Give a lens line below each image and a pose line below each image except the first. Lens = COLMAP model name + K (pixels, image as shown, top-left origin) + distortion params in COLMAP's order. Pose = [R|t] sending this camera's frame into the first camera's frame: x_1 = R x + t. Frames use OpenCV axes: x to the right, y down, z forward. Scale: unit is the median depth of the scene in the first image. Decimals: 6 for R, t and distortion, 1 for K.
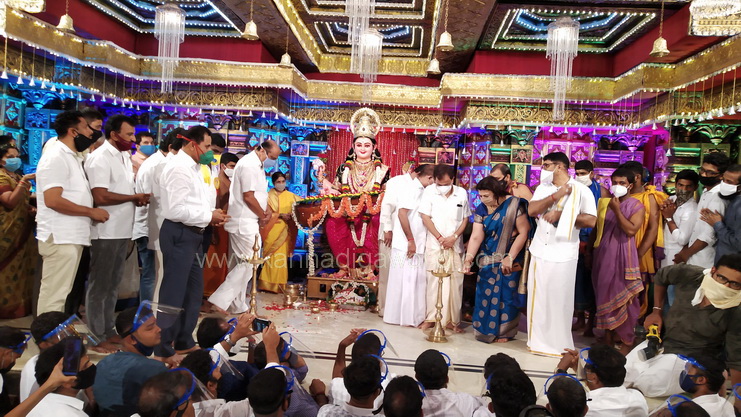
lens RADIAL K [[590.2, 0, 371.4], [0, 590.2, 206.0], [0, 0, 1]] dist [0.009271, 0.056136]
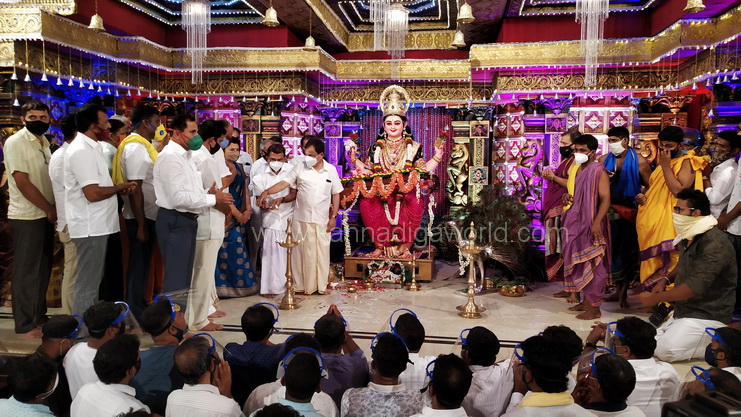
lens RADIAL K [[590.2, 0, 371.4], [0, 590.2, 206.0], [0, 0, 1]] dist [0.009271, 0.056136]
pose [[0.995238, -0.046408, -0.085716, 0.028071], [0.049948, 0.997966, 0.039622, -0.005031], [0.083703, -0.043715, 0.995531, -0.000880]]
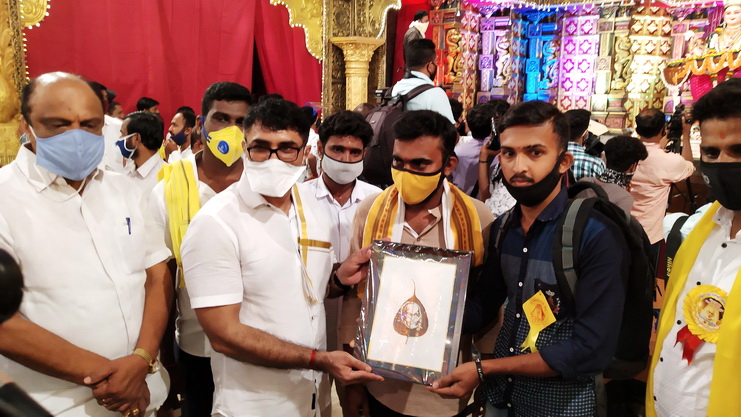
lens RADIAL K [[592.6, 0, 368.7], [0, 592.6, 197.0], [0, 0, 1]] dist [-0.004153, 0.082335]
pose [[0.783613, 0.058902, -0.618450, 0.182086], [0.008342, 0.994408, 0.105278, 0.131403], [0.621193, -0.087656, 0.778740, -0.434408]]
